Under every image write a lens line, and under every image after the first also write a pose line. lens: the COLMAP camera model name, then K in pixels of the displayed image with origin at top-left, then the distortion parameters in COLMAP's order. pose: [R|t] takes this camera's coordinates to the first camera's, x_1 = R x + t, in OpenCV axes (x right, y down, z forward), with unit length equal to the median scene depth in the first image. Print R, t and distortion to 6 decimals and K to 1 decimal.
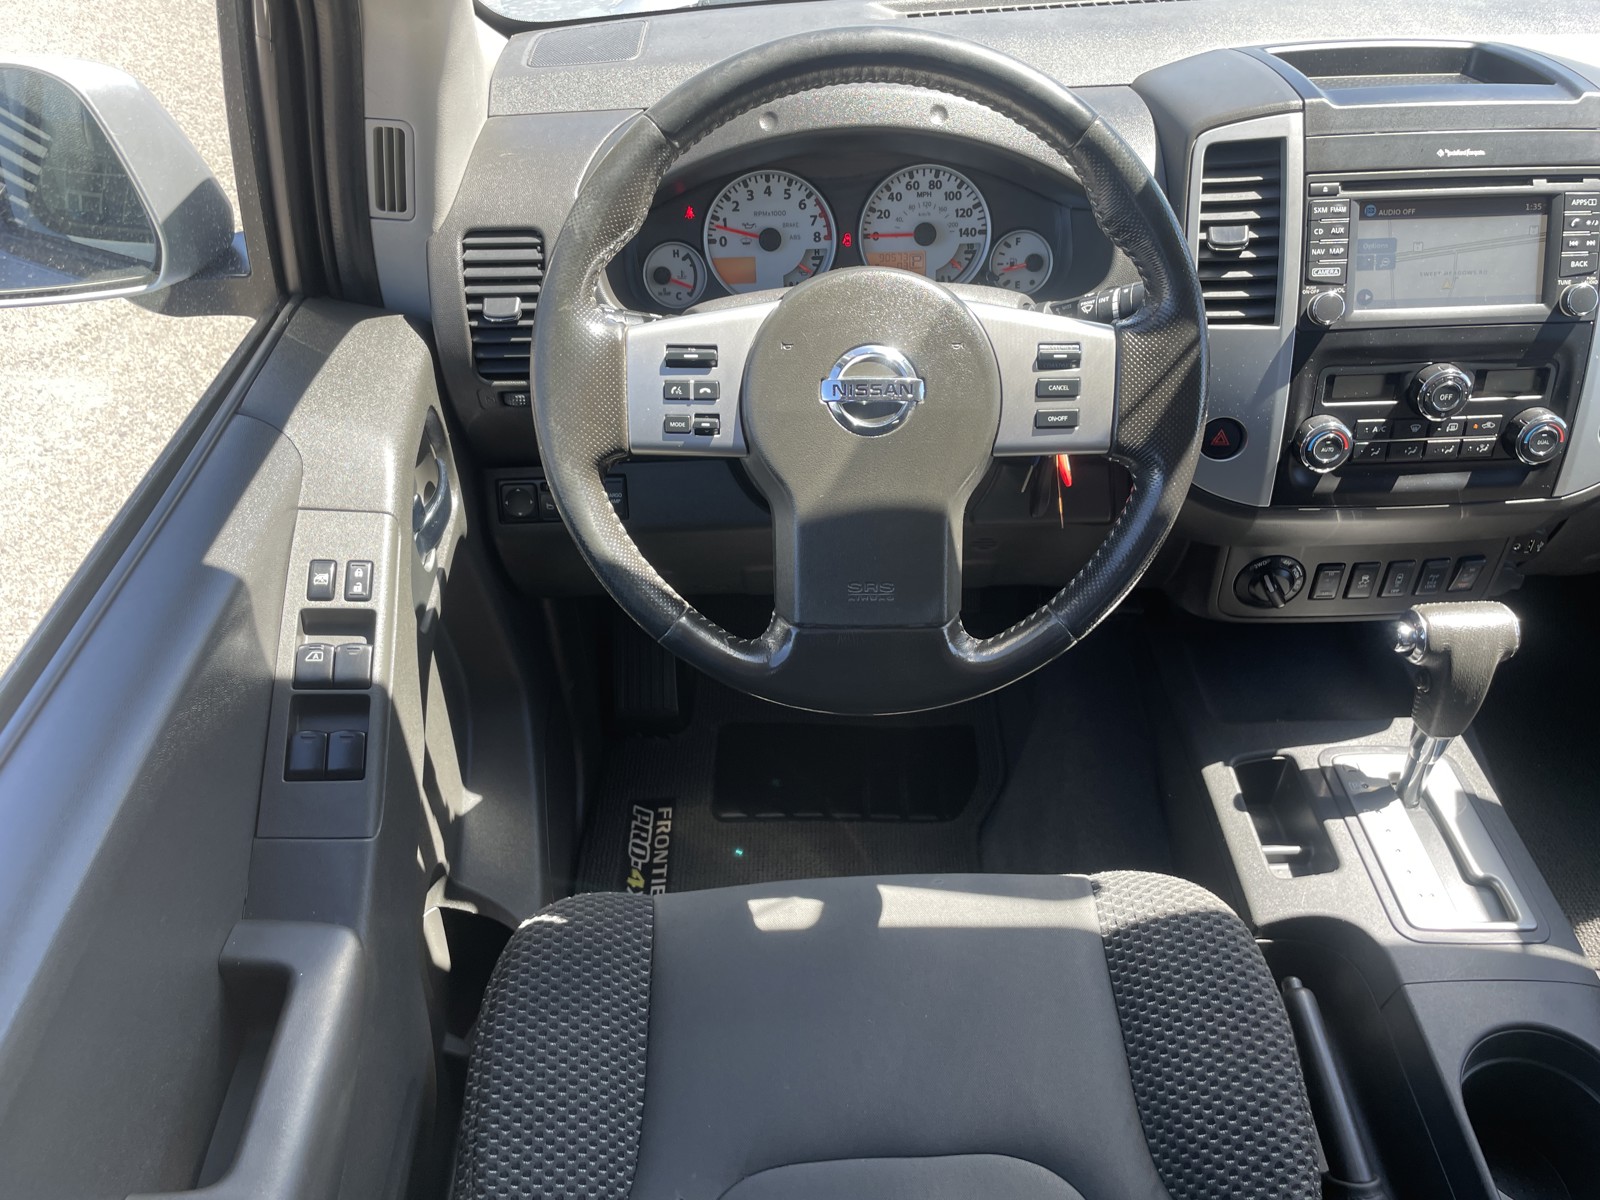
lens RADIAL K [[1205.3, 0, 799.7], [0, 1205.3, 608.5], [0, 0, 1]] dist [0.068172, -0.094619]
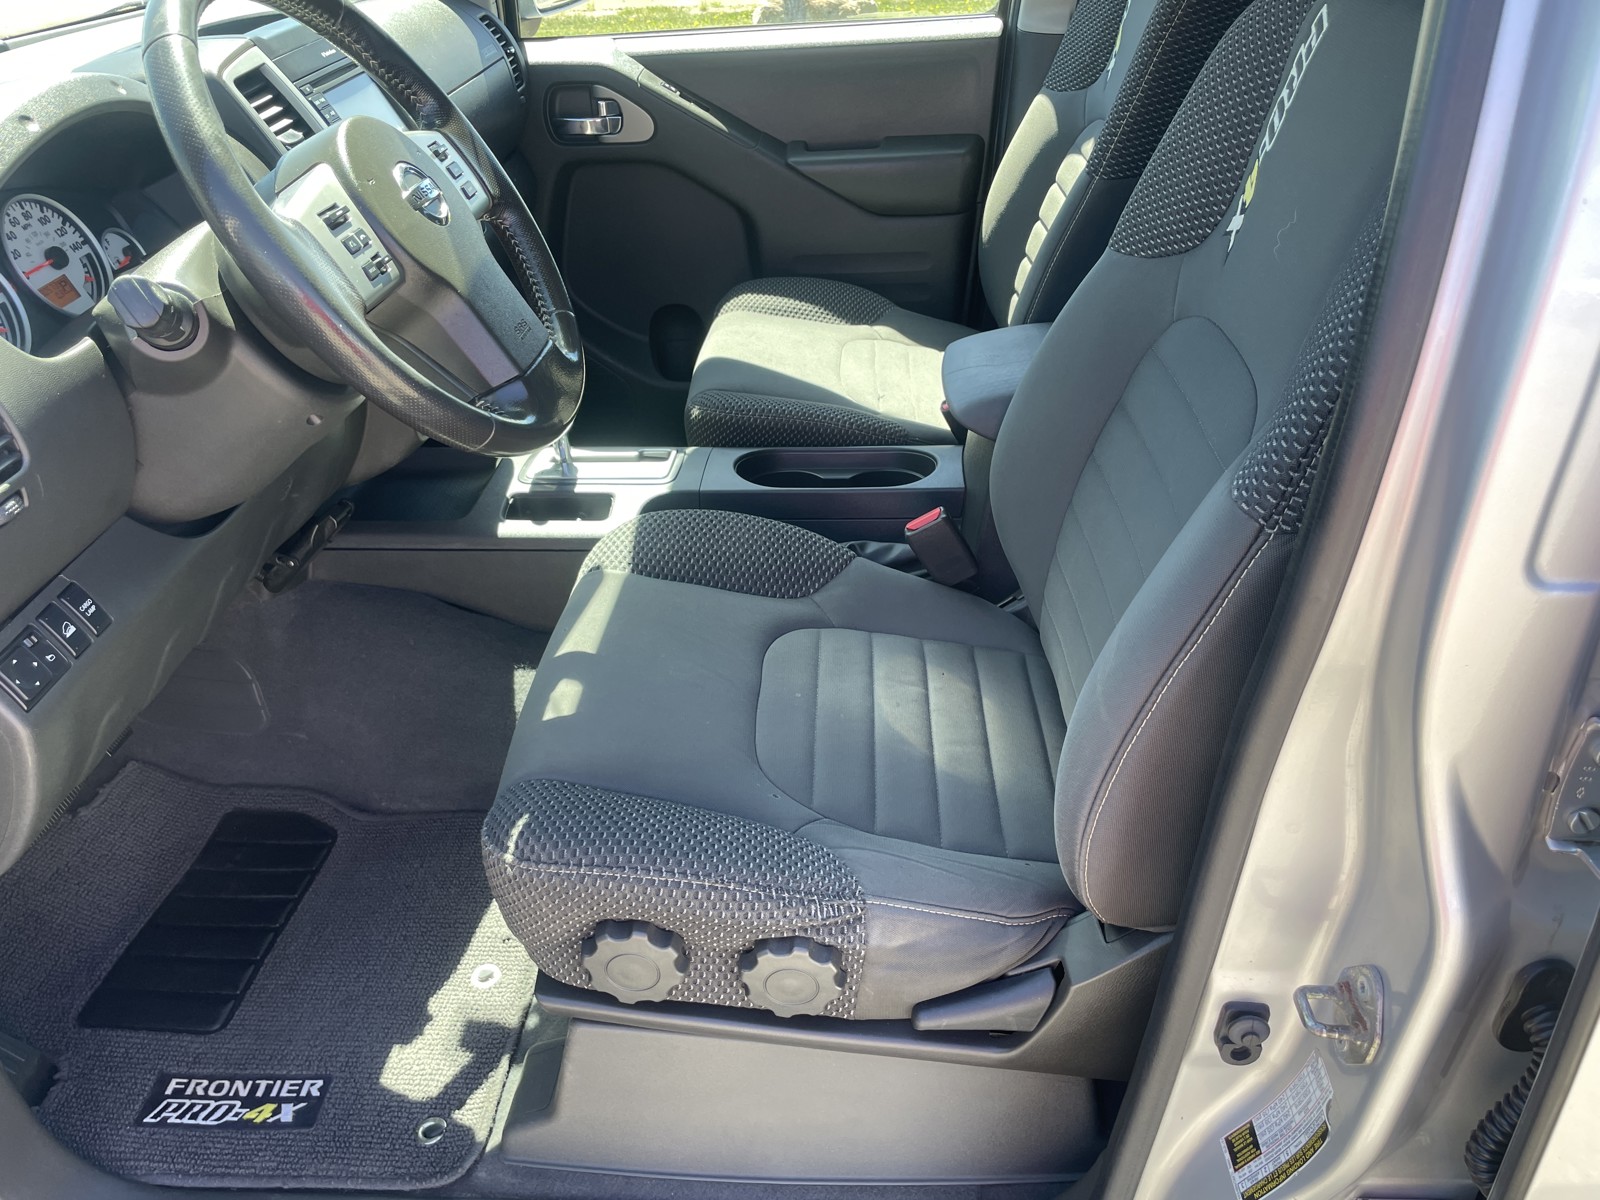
lens RADIAL K [[1205.3, 0, 799.7], [0, 1205.3, 608.5], [0, 0, 1]] dist [0.068172, -0.094619]
pose [[0.081061, -0.523143, 0.848381, -0.872357], [0.679868, 0.651446, 0.336745, -0.039788], [-0.728840, 0.549491, 0.408475, 0.292875]]
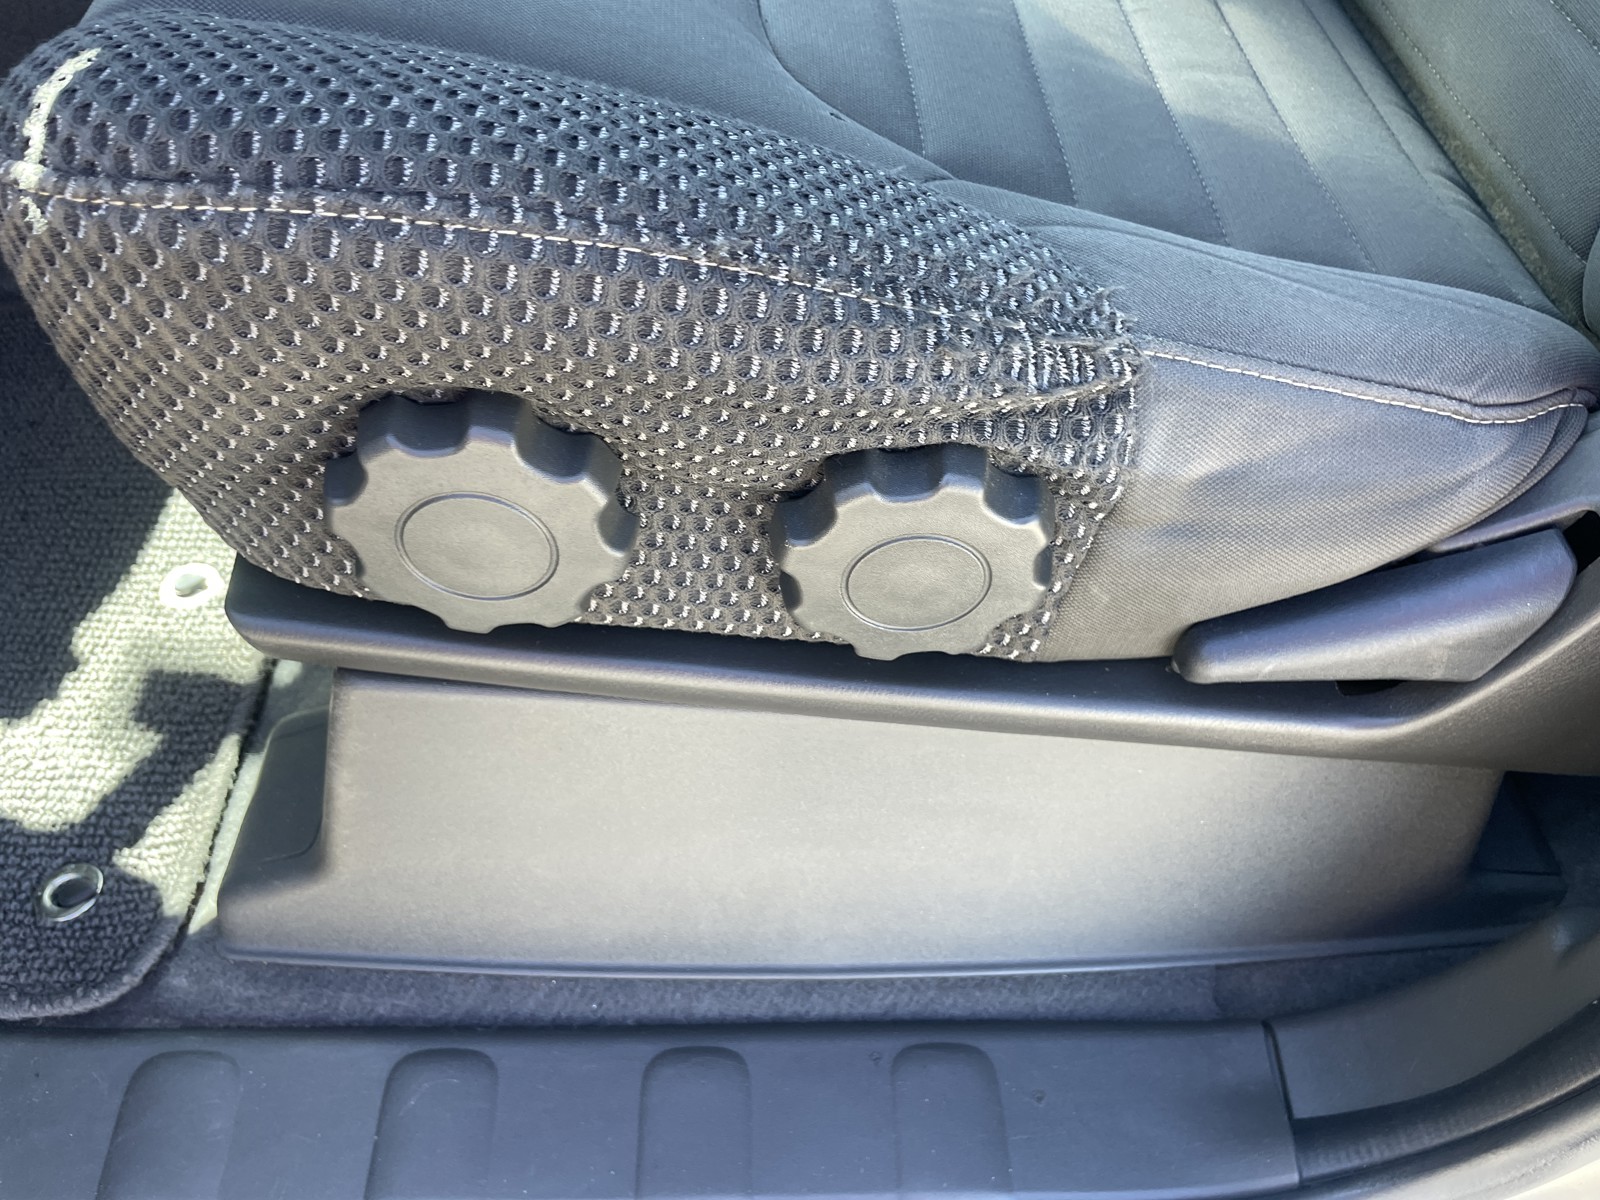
lens RADIAL K [[1273.2, 0, 796.3], [0, 1273.2, 611.6], [0, 0, 1]] dist [0.076607, -0.110738]
pose [[0.006385, -0.749147, 0.662373, -0.475632], [0.633190, 0.515707, 0.577163, 0.235369], [-0.773970, 0.415723, 0.477645, 0.700354]]
